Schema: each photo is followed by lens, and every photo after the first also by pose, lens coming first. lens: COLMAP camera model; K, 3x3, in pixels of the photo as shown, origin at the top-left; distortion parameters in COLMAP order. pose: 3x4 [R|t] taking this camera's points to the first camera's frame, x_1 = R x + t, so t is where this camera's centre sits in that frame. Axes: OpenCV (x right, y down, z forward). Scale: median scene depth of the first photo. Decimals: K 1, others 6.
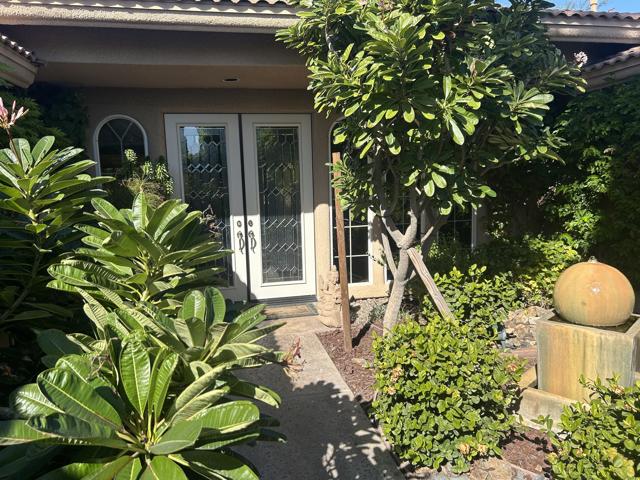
lens RADIAL K [[480.4, 0, 320.0], [0, 480.4, 240.0], [0, 0, 1]] dist [0.068587, -0.067973]
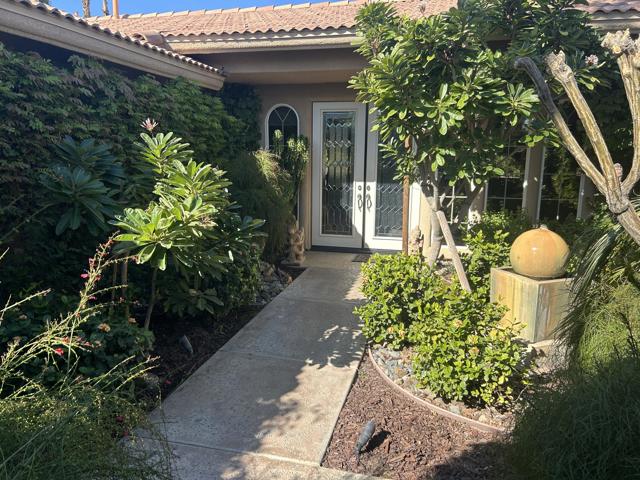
lens RADIAL K [[480.4, 0, 320.0], [0, 480.4, 240.0], [0, 0, 1]] dist [0.068587, -0.067973]
pose [[0.898837, 0.115086, -0.422903, 0.342565], [-0.090420, 0.992844, 0.078009, 0.016047], [0.428854, -0.031878, 0.902811, -0.243281]]
